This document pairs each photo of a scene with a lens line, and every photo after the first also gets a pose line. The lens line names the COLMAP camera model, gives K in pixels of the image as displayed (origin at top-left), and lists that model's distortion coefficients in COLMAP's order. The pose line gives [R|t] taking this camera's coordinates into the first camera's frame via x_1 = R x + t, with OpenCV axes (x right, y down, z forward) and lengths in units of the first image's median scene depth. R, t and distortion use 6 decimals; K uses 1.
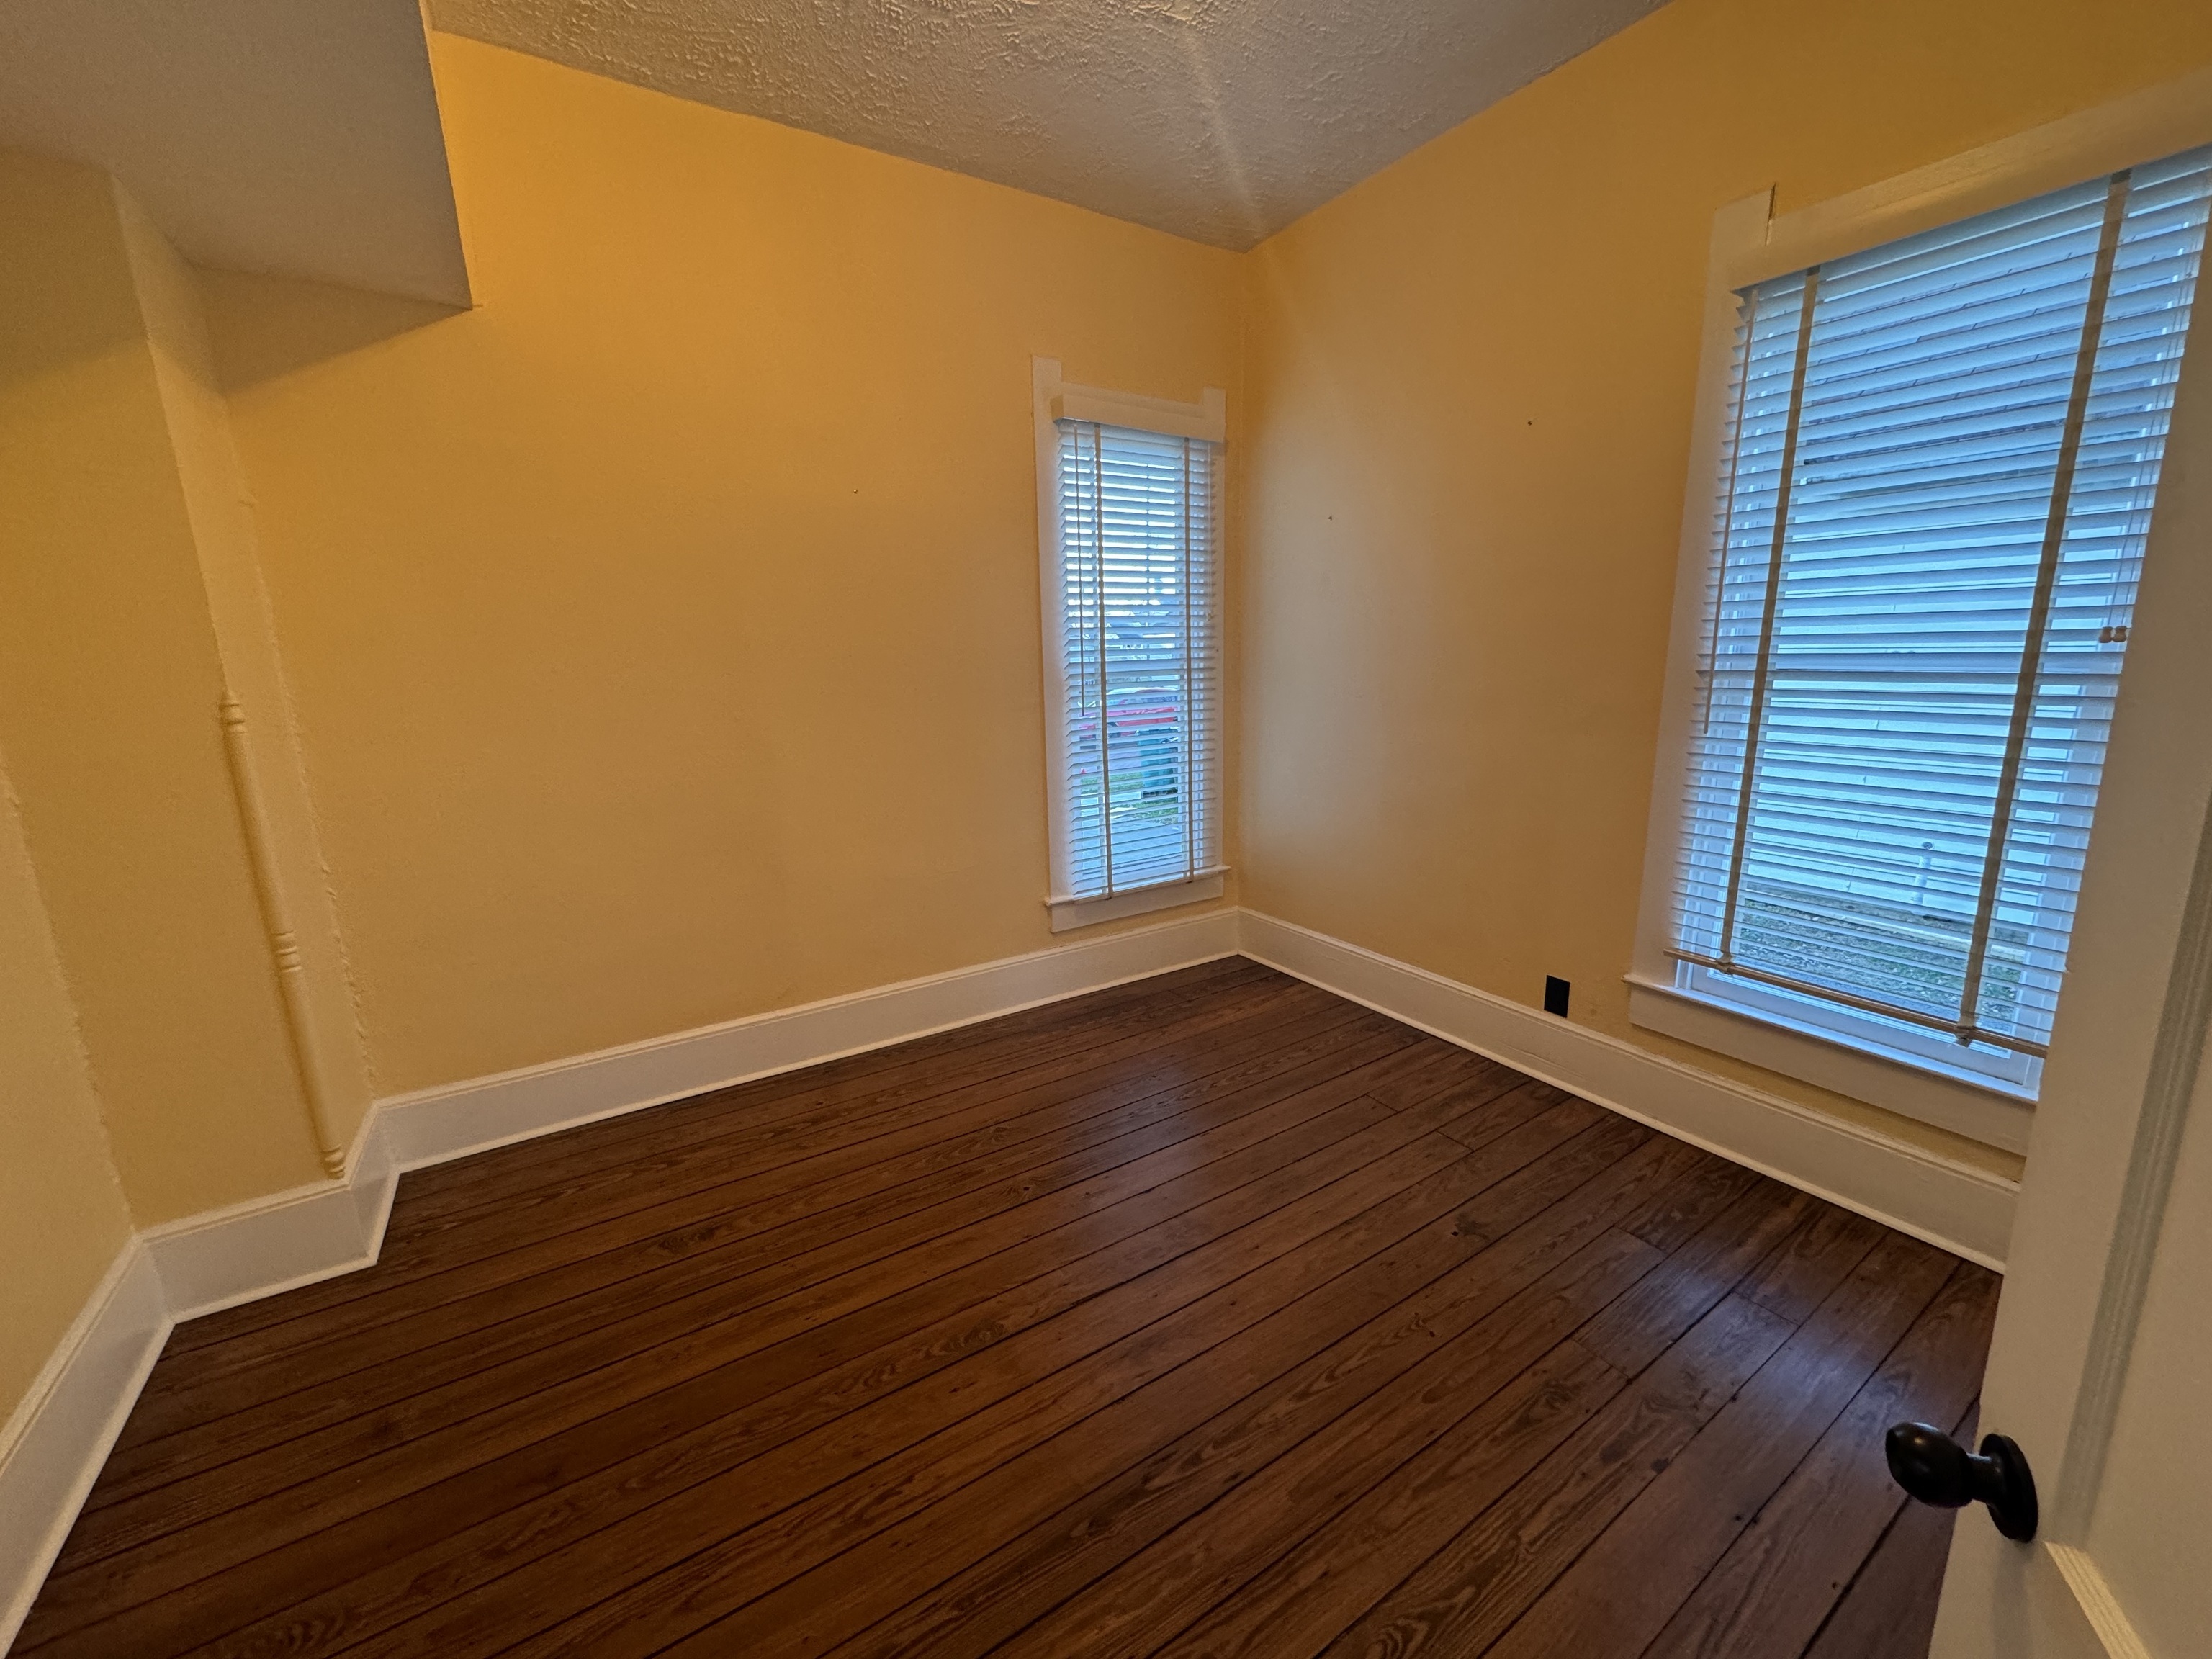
lens RADIAL K [[874.9, 0, 1103.6], [0, 874.9, 832.2], [0, 0, 1]] dist [0.000179, -0.000005]
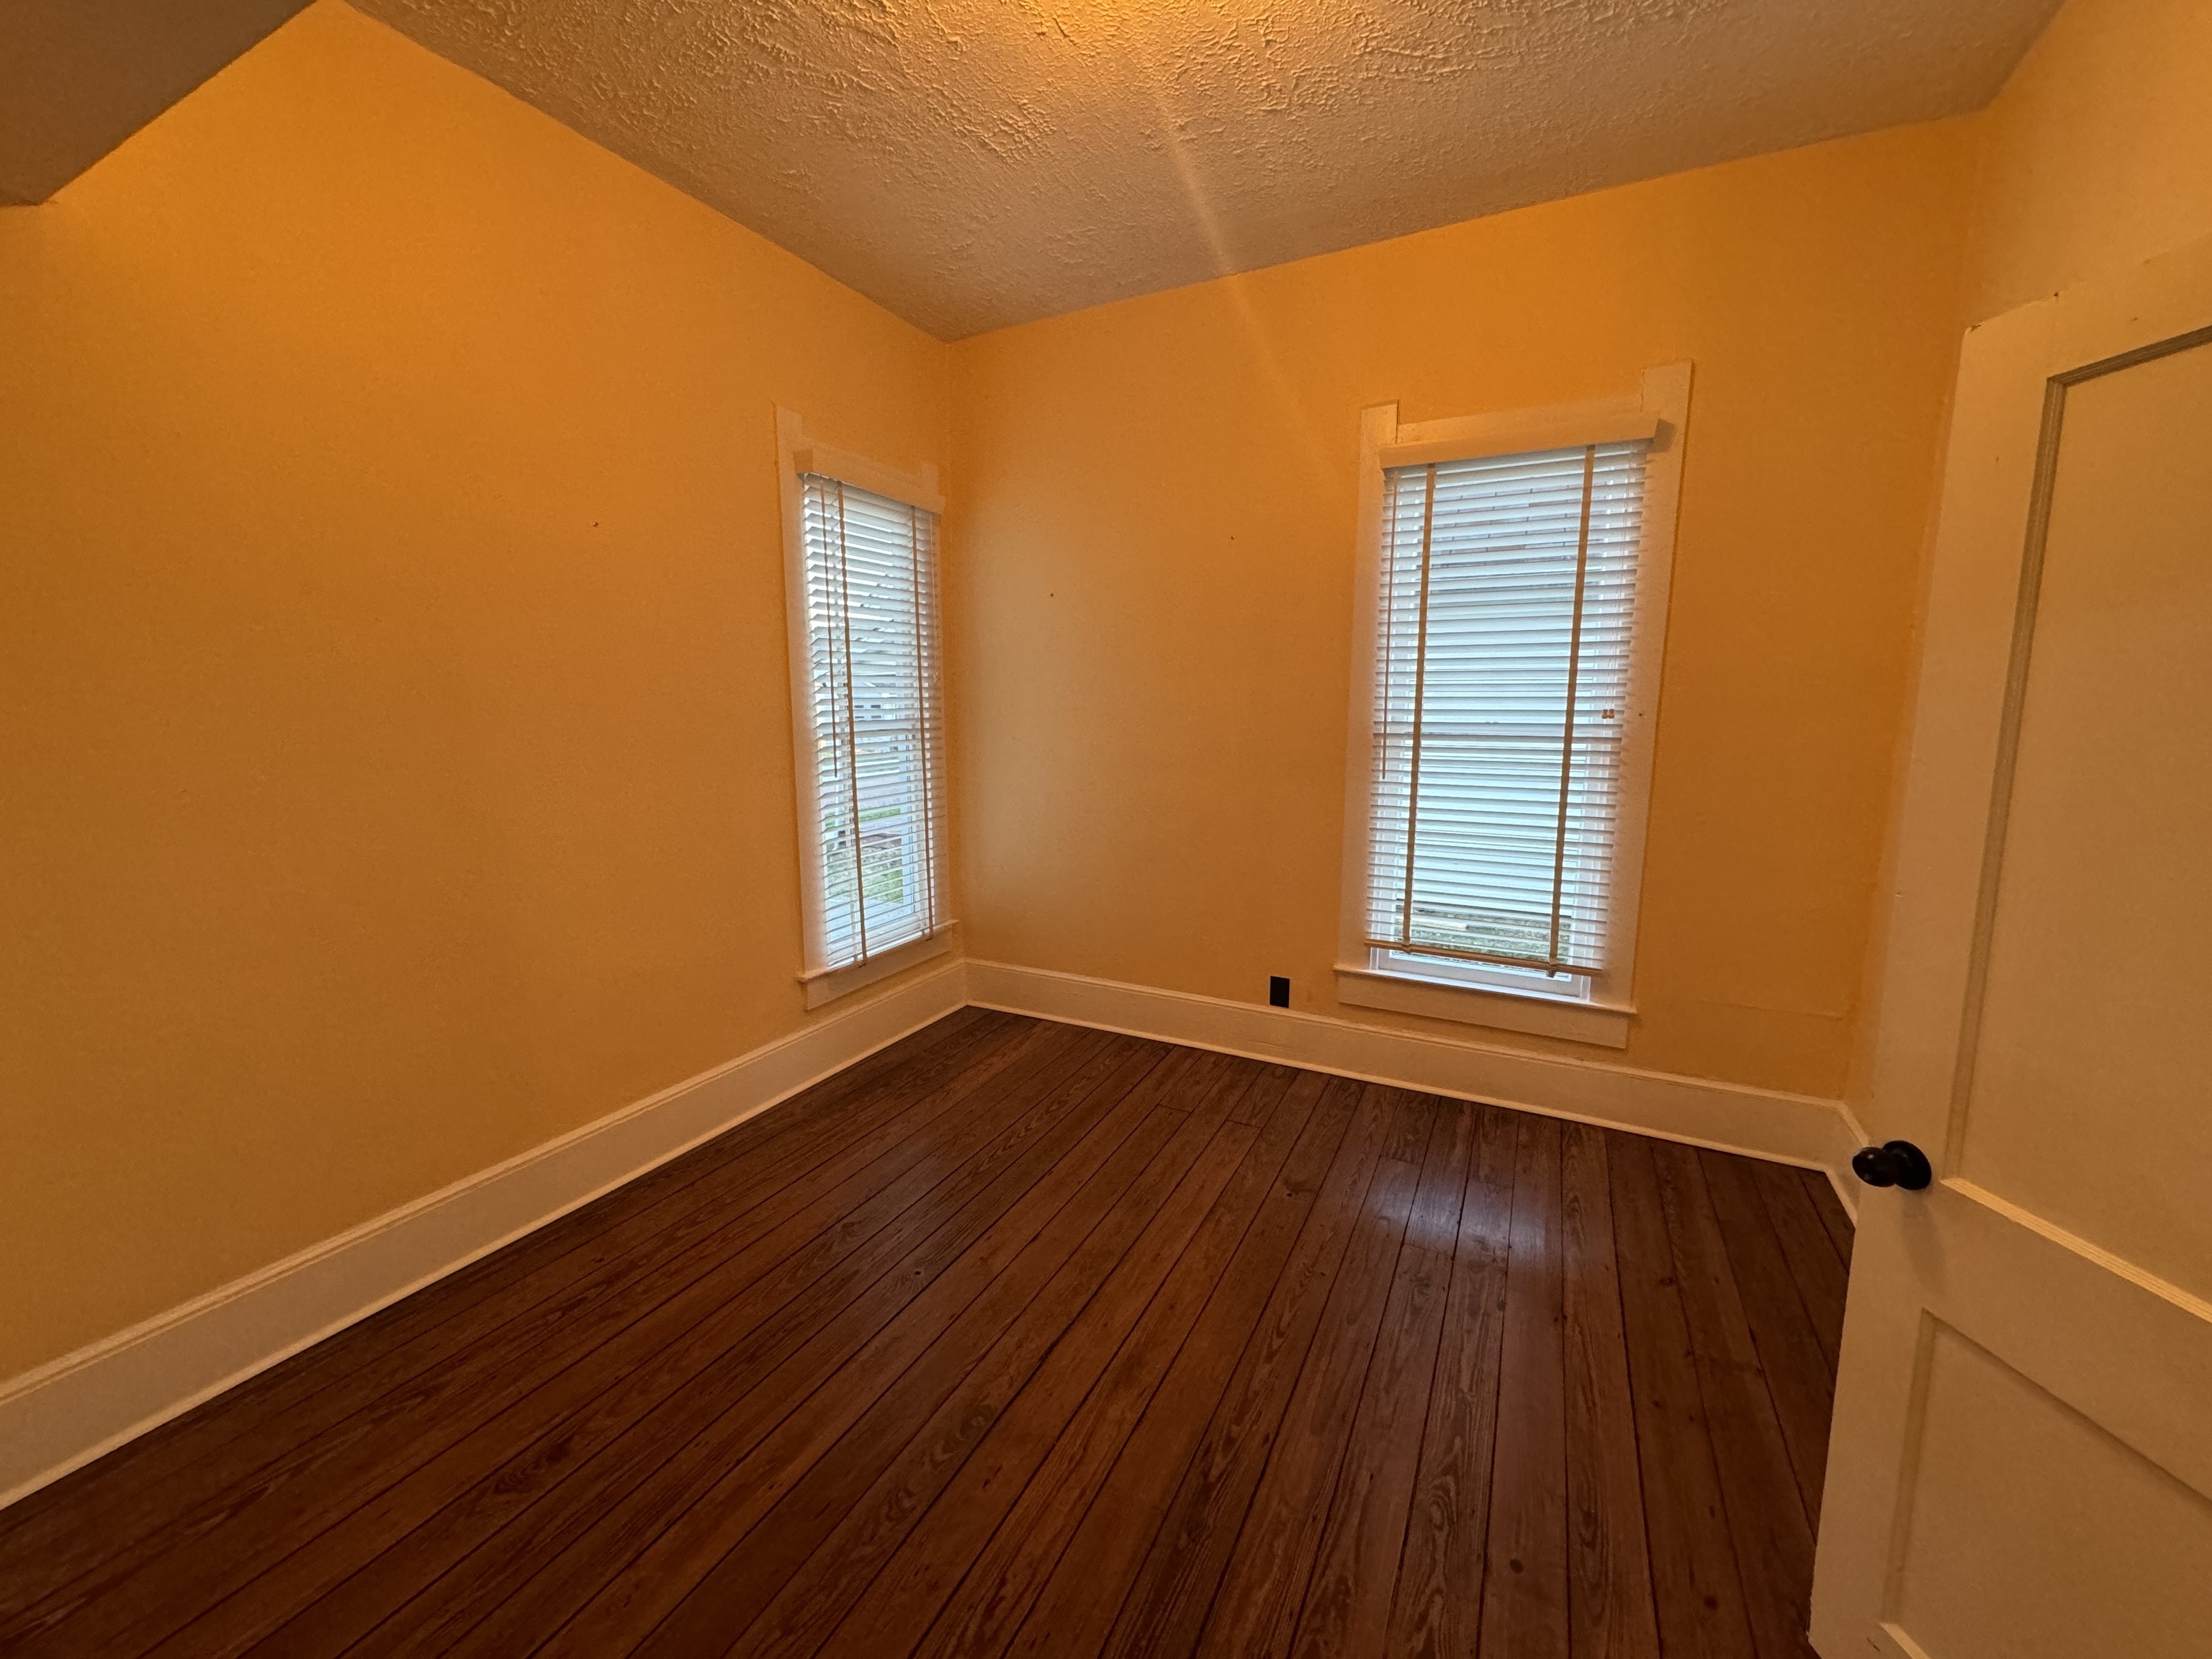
lens RADIAL K [[874.9, 0, 1103.6], [0, 874.9, 832.2], [0, 0, 1]] dist [0.000179, -0.000005]
pose [[0.862101, -0.057879, 0.503420, -0.384374], [0.087923, 0.995472, -0.036115, -0.019026], [-0.499051, 0.075397, 0.863287, 0.043321]]
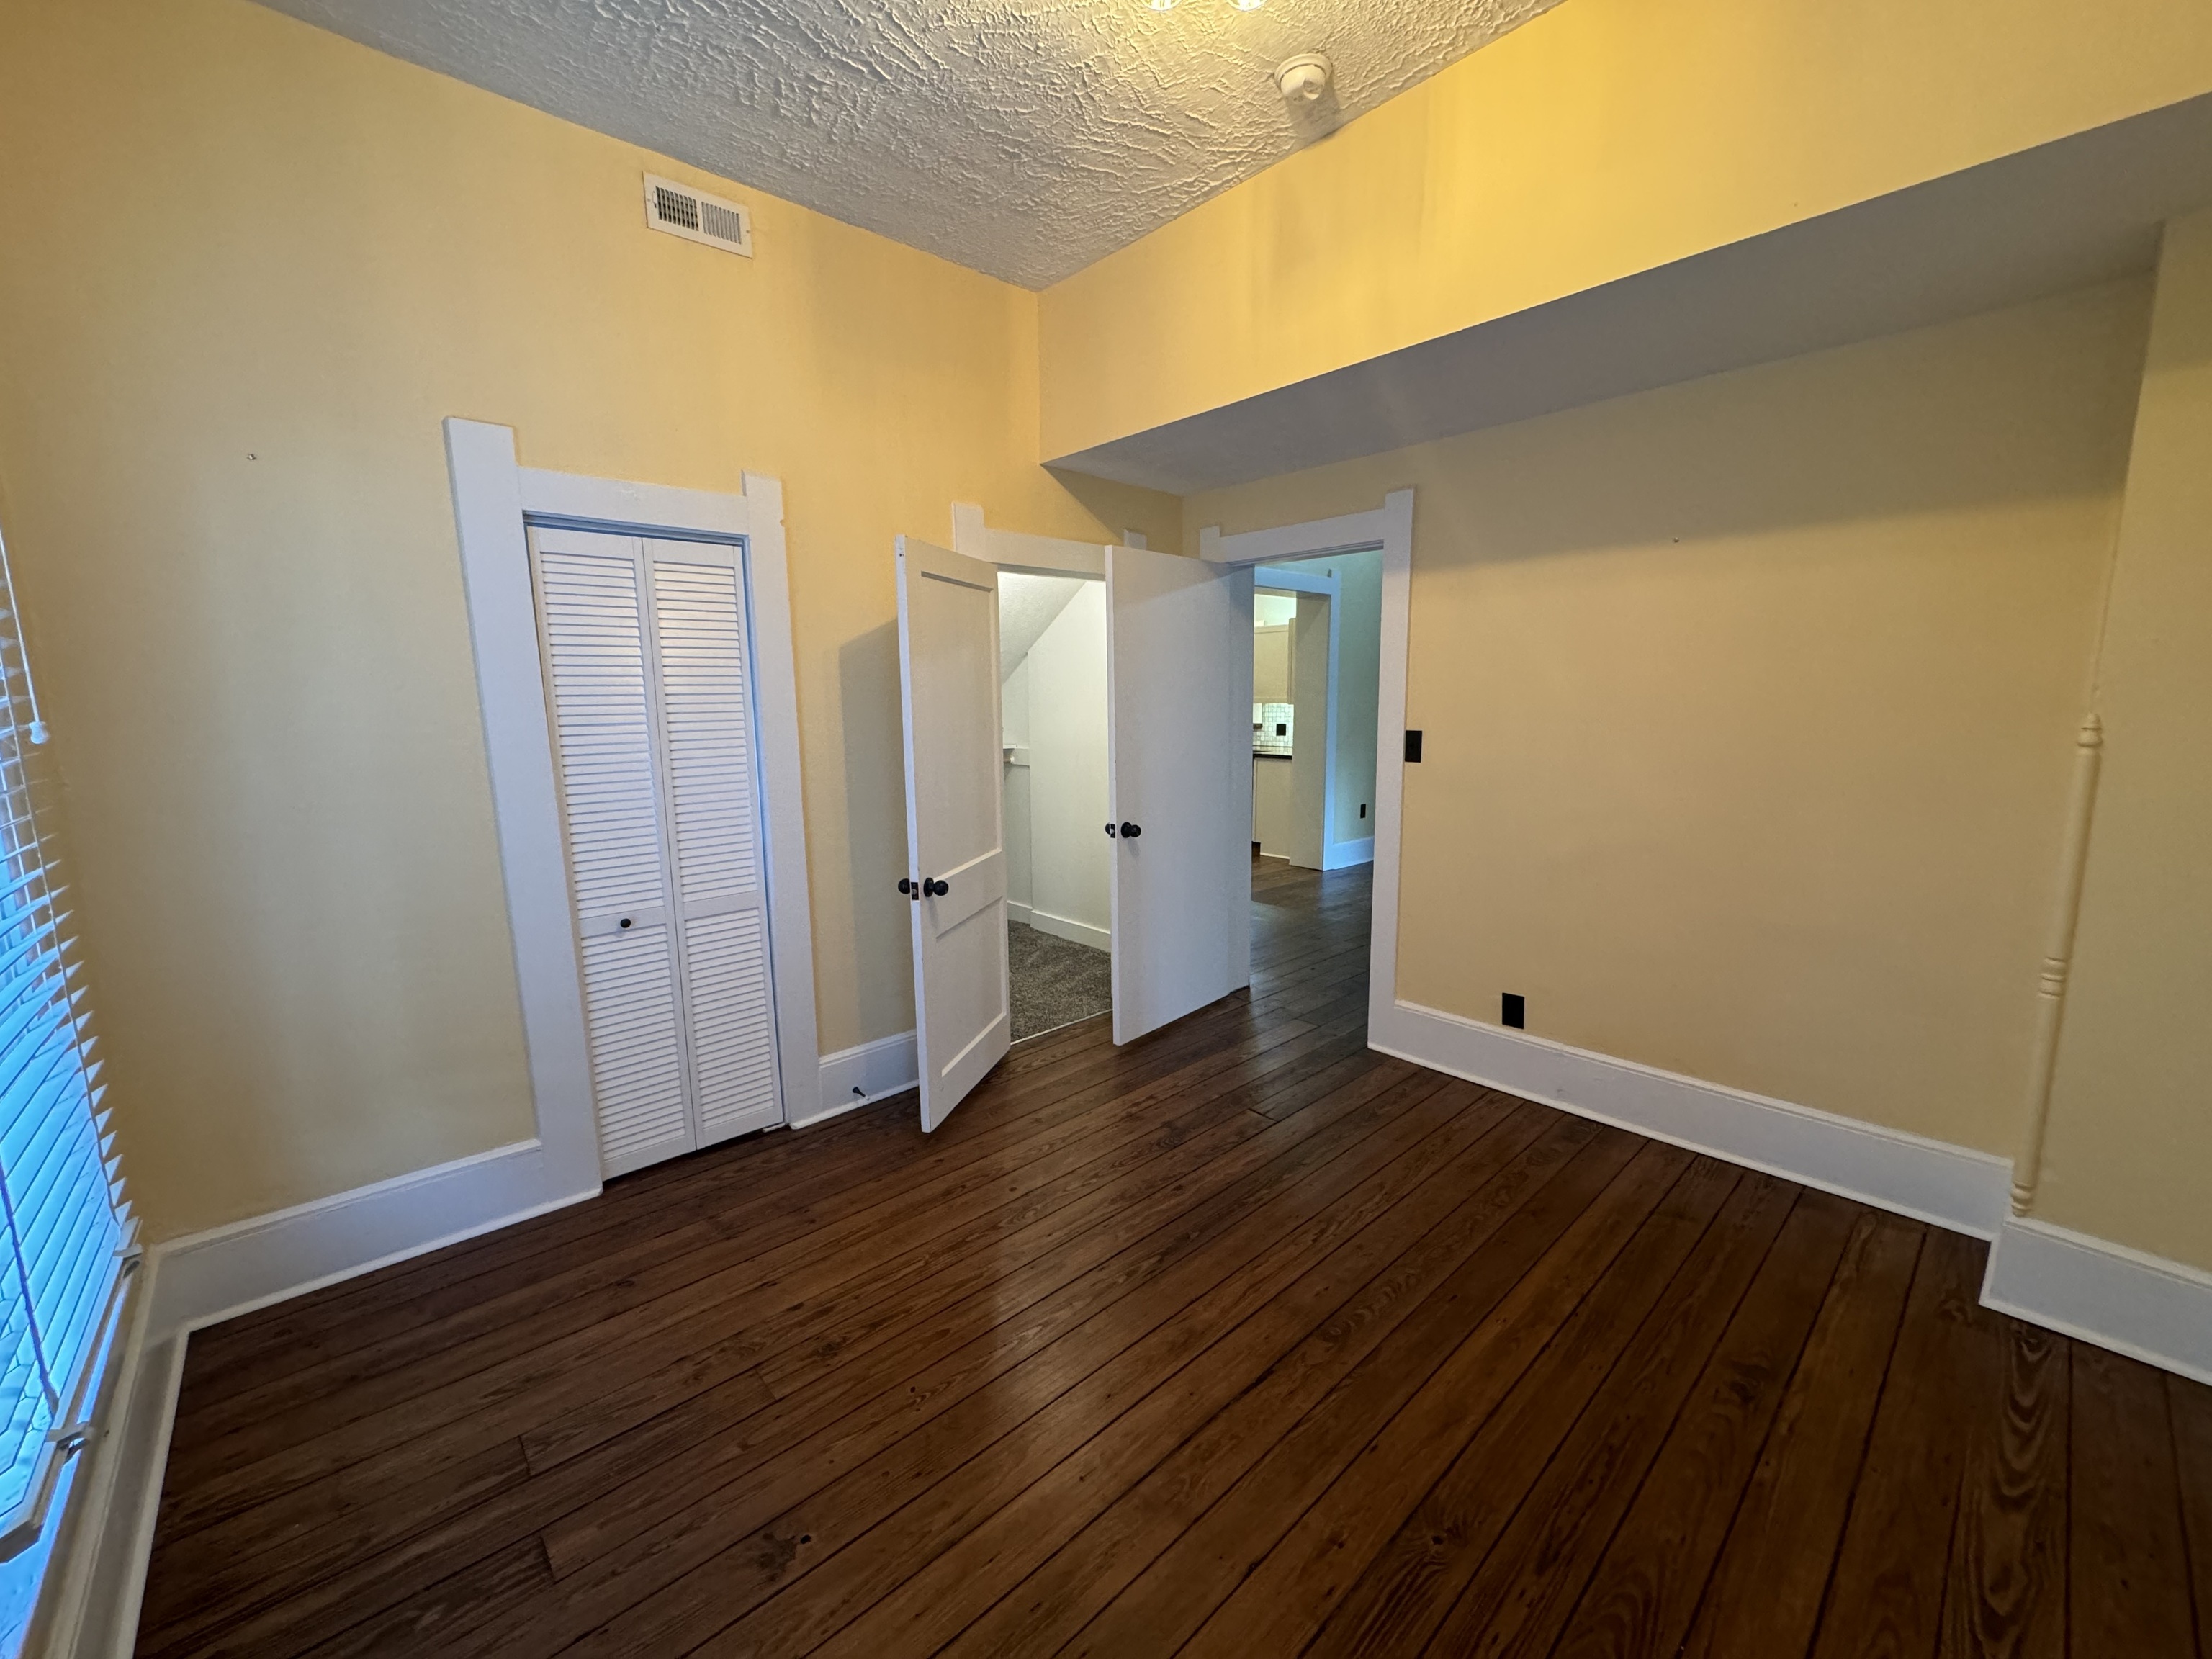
lens RADIAL K [[884.6, 0, 1104.4], [0, 884.6, 827.2], [0, 0, 1]] dist [-0.002204, -0.000391]
pose [[-0.984721, 0.059576, -0.163634, 0.234830], [-0.001628, 0.936469, 0.350746, -0.318937], [0.174134, 0.345653, -0.922064, 1.440195]]
